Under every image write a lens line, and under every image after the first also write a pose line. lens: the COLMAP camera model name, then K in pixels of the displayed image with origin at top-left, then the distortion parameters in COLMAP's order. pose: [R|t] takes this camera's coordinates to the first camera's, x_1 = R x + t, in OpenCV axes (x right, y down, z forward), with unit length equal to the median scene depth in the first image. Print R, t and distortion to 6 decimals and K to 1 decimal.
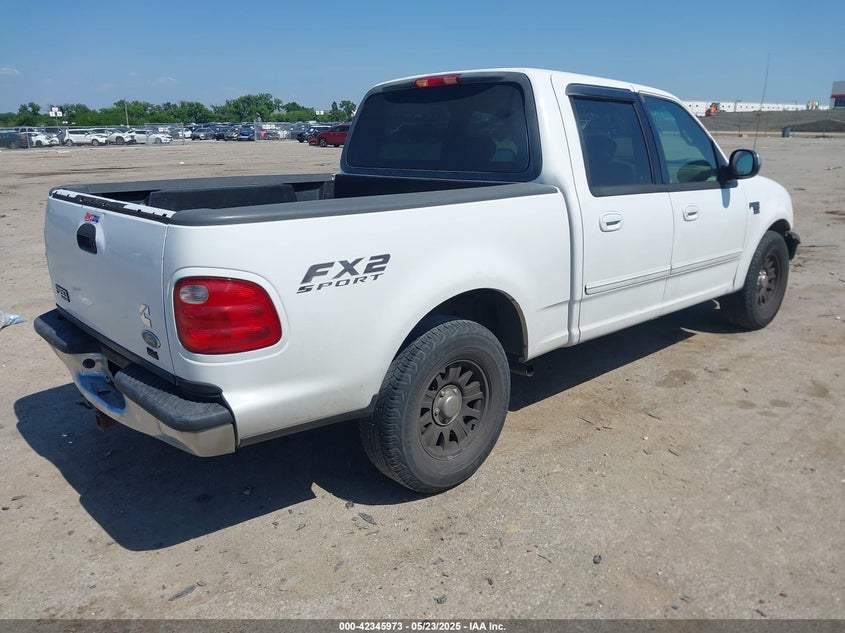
lens RADIAL K [[673.3, 0, 422.5], [0, 673.3, 316.5], [0, 0, 1]] dist [0.002383, -0.001477]
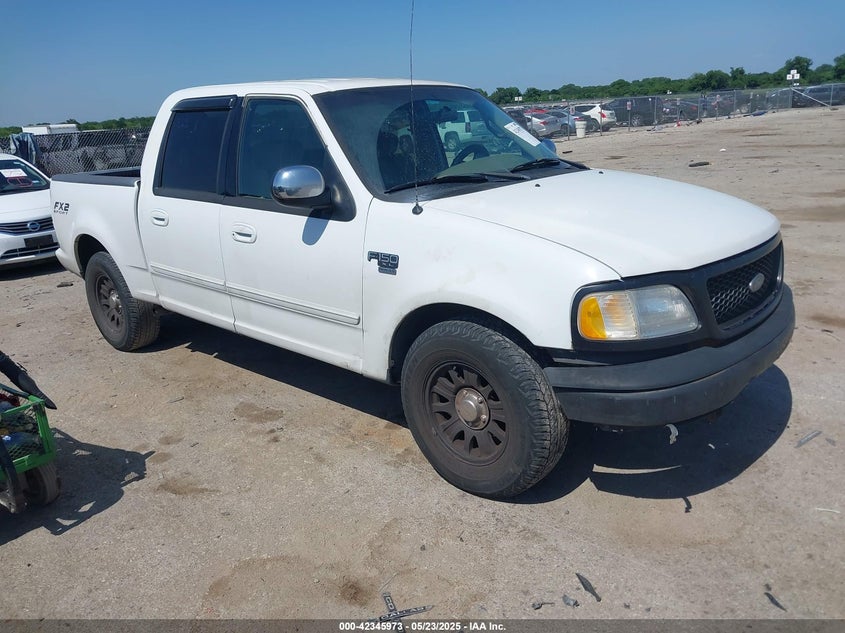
lens RADIAL K [[673.3, 0, 422.5], [0, 673.3, 316.5], [0, 0, 1]] dist [0.002383, -0.001477]
pose [[0.039807, 0.286416, -0.957278, 1.188226], [-0.204723, 0.940051, 0.272749, -0.315465], [0.978010, 0.185120, 0.096057, 1.075238]]
